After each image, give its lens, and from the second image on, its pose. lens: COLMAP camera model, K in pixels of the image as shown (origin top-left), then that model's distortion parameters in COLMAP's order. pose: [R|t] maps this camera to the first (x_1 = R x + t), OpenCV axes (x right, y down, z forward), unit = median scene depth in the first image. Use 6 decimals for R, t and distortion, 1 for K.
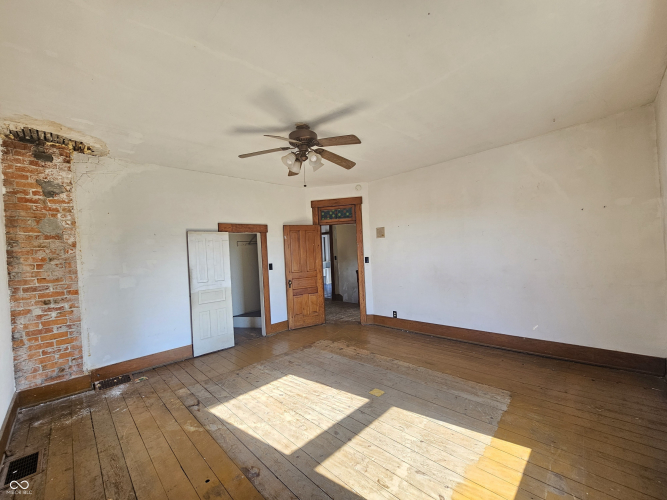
lens RADIAL K [[273.2, 0, 332.9], [0, 273.2, 254.1], [0, 0, 1]] dist [-0.000680, -0.000008]
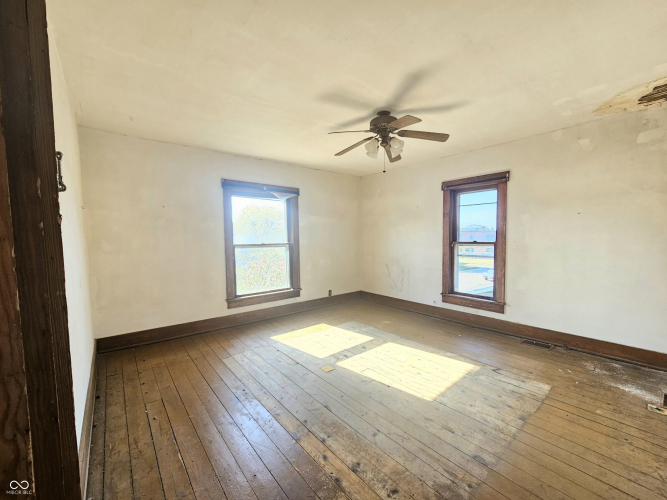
lens RADIAL K [[273.2, 0, 332.9], [0, 273.2, 254.1], [0, 0, 1]] dist [-0.000680, -0.000008]
pose [[-0.993915, 0.055602, 0.095085, 0.010815], [0.062191, 0.995759, 0.067792, -0.021153], [-0.090912, 0.073293, -0.993158, 2.051197]]
